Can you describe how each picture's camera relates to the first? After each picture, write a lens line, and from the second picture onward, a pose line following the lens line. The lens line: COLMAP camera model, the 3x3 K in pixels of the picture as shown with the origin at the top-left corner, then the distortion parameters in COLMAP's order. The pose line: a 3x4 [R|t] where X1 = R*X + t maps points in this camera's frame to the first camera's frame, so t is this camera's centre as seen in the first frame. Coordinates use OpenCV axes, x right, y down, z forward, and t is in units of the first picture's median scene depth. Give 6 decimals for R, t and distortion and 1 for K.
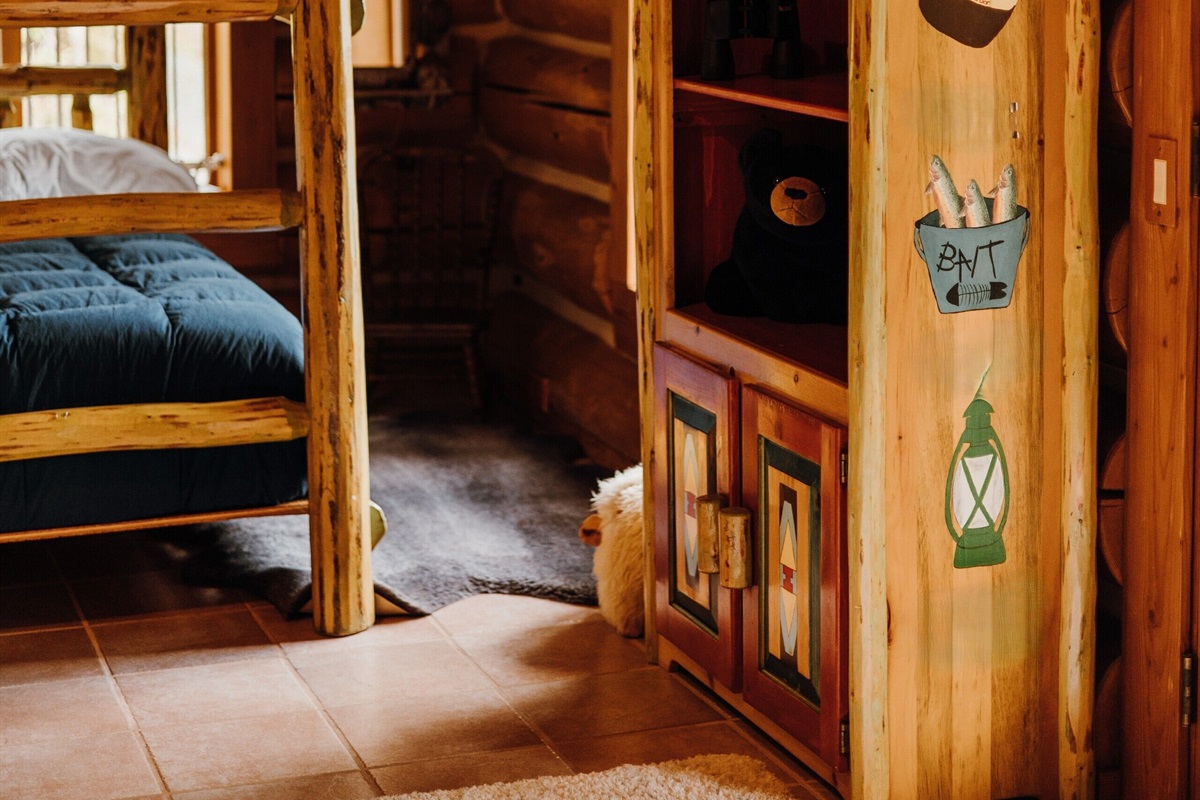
lens RADIAL K [[2499.9, 0, 600.0], [0, 2499.9, 400.0], [0, 0, 1]] dist [0.057924, 0.141129]
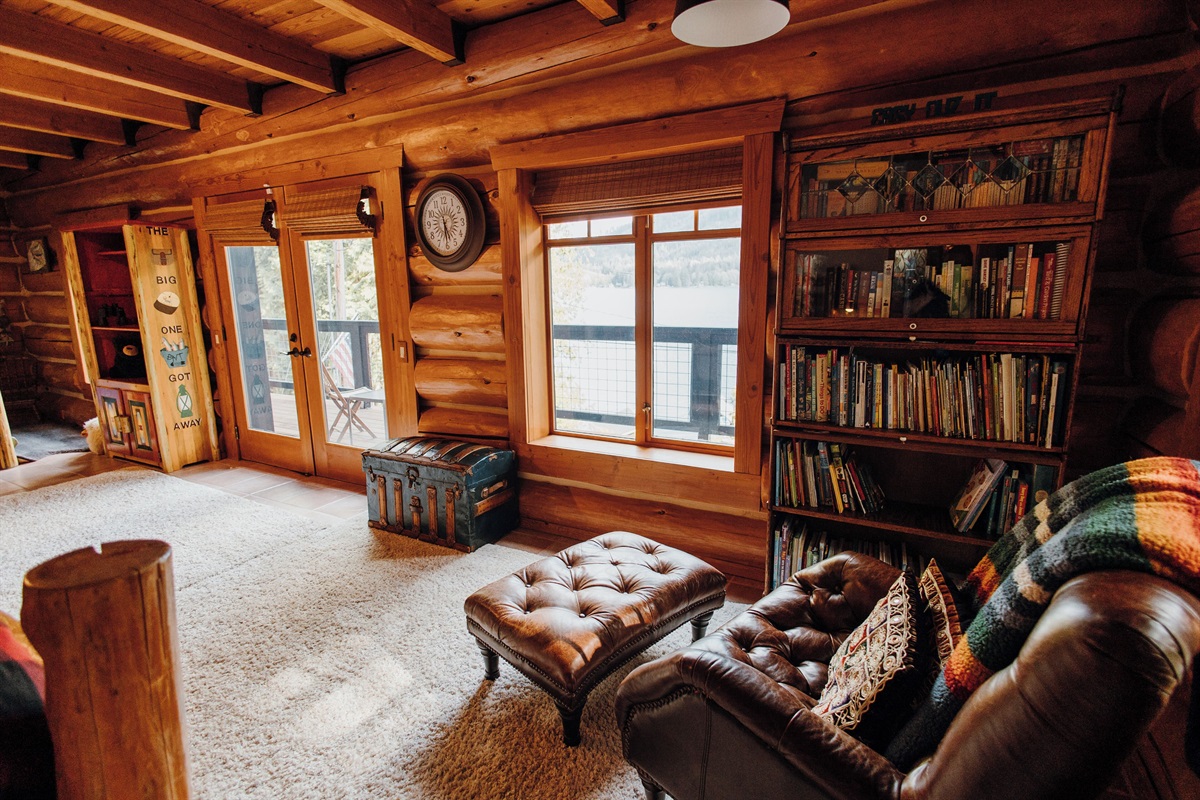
lens RADIAL K [[596.3, 0, 600.0], [0, 596.3, 400.0], [0, 0, 1]] dist [-0.002528, -0.000301]
pose [[0.740992, -0.132508, 0.658310, -0.014189], [0.141361, 0.989150, 0.039986, 0.089102], [-0.656466, 0.063430, 0.751684, -0.385011]]
